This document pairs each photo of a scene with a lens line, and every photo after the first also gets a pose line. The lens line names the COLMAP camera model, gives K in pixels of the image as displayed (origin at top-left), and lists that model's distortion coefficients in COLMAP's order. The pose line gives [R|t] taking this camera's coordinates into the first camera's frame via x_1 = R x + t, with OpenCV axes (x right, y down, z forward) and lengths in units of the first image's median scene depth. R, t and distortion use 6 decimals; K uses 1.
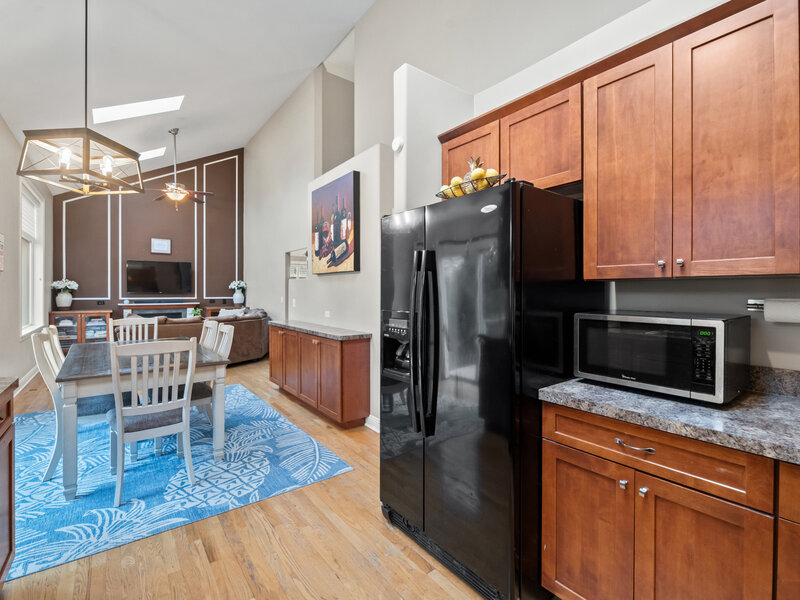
lens RADIAL K [[375.7, 0, 395.6], [0, 375.7, 293.2], [0, 0, 1]] dist [0.010060, -0.005082]
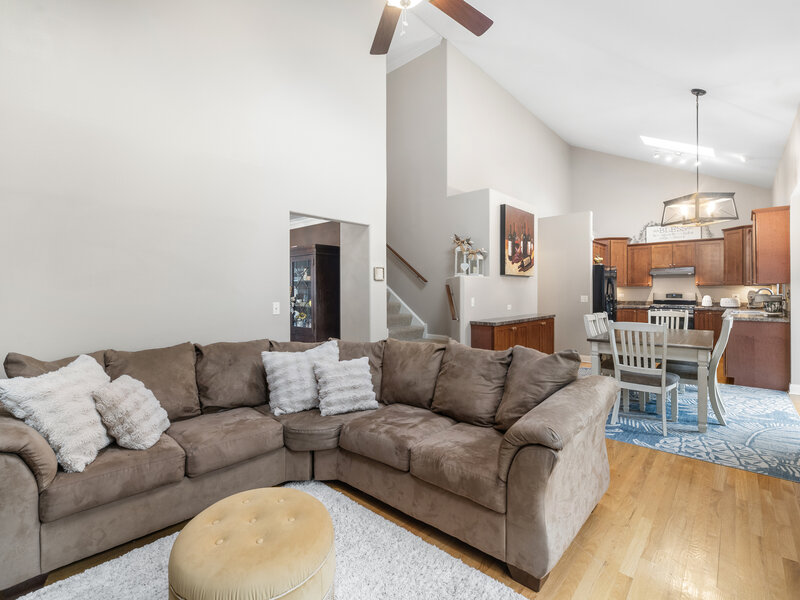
lens RADIAL K [[375.7, 0, 400.8], [0, 375.7, 288.1], [0, 0, 1]] dist [0.010060, -0.005082]
pose [[-0.200420, 0.001267, 0.979709, -2.078215], [0.007862, 0.999969, 0.000315, -0.018713], [-0.979679, 0.007766, -0.200423, 2.477782]]
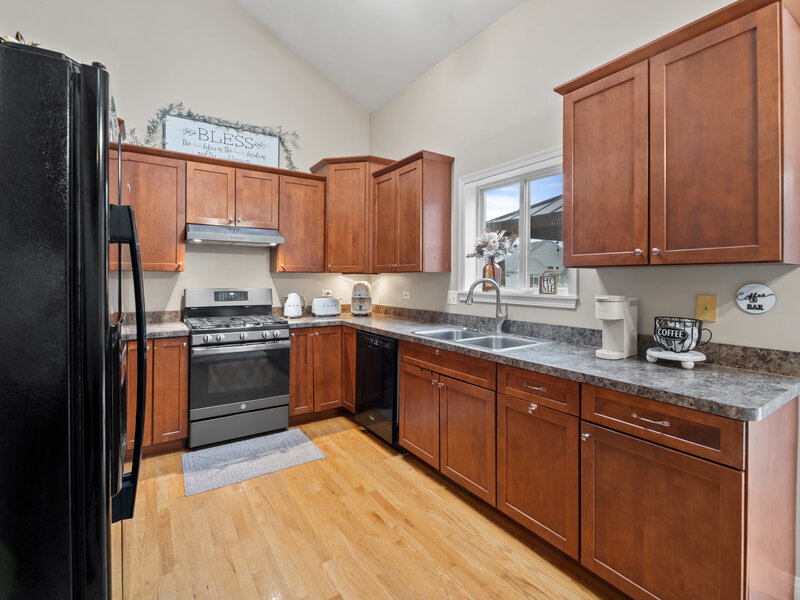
lens RADIAL K [[375.7, 0, 389.2], [0, 375.7, 277.2], [0, 0, 1]] dist [0.010060, -0.005082]
pose [[-0.998121, -0.004778, 0.061088, -0.246345], [-0.004815, 0.999988, -0.000469, -0.002875], [-0.061085, -0.000762, -0.998132, 1.024096]]
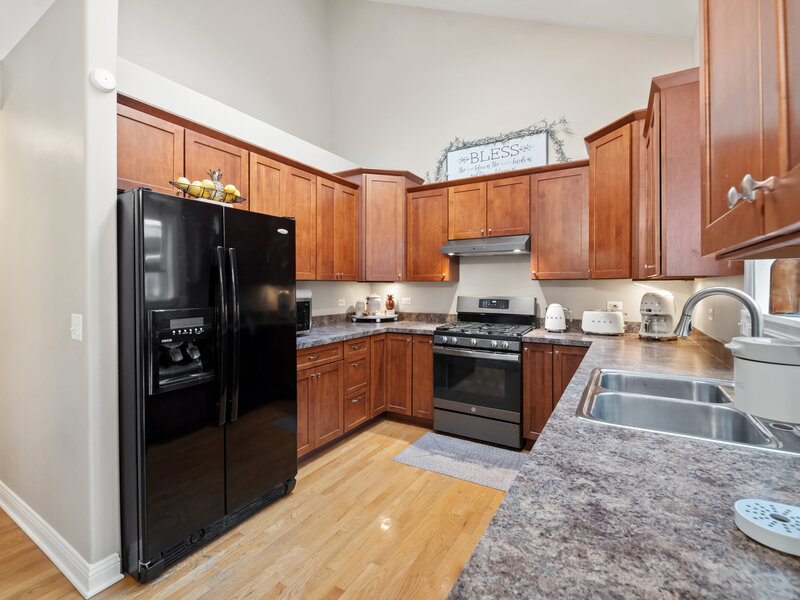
lens RADIAL K [[375.7, 0, 403.5], [0, 375.7, 284.7], [0, 0, 1]] dist [0.010060, -0.005082]
pose [[-0.388634, 0.001740, 0.921391, -0.709364], [0.003811, 0.999993, -0.000281, -0.005255], [-0.921384, 0.003402, -0.388637, 0.615199]]
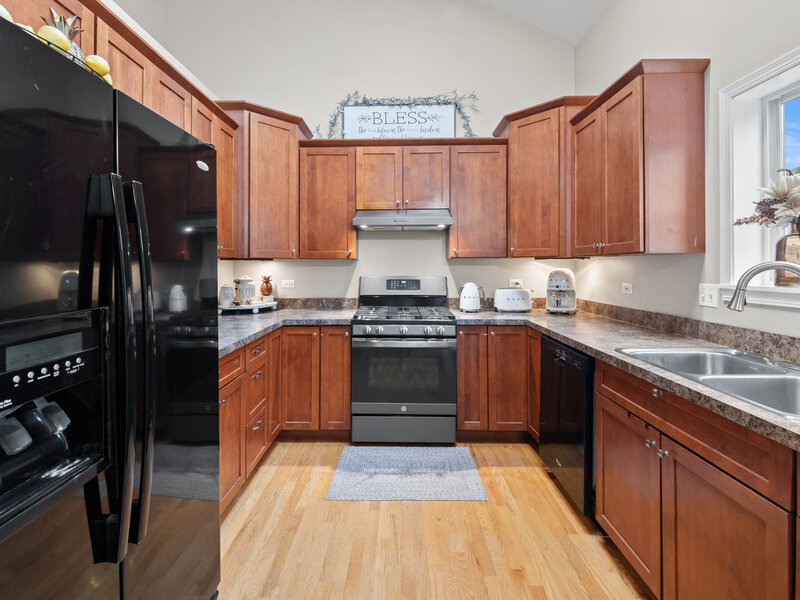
lens RADIAL K [[375.7, 0, 394.0], [0, 375.7, 265.5], [0, 0, 1]] dist [0.010060, -0.005082]
pose [[-0.794868, 0.002280, 0.606778, -0.329285], [0.003929, 0.999991, 0.001390, 0.000769], [-0.606769, 0.003489, -0.794870, 0.761928]]
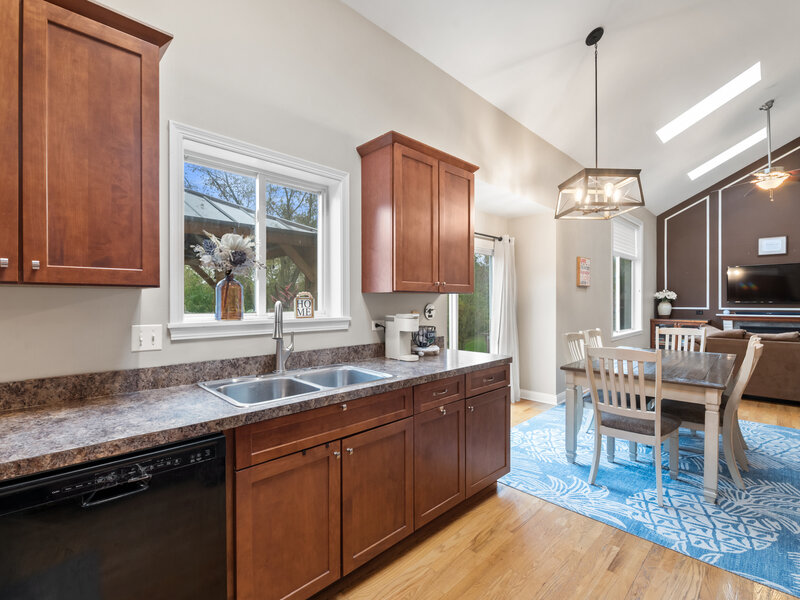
lens RADIAL K [[375.7, 0, 392.8], [0, 375.7, 303.2], [0, 0, 1]] dist [0.010060, -0.005082]
pose [[0.128903, 0.002128, -0.991655, 0.276110], [-0.001633, 0.999997, 0.001934, 0.000620], [0.991656, 0.001370, 0.128906, 0.190717]]
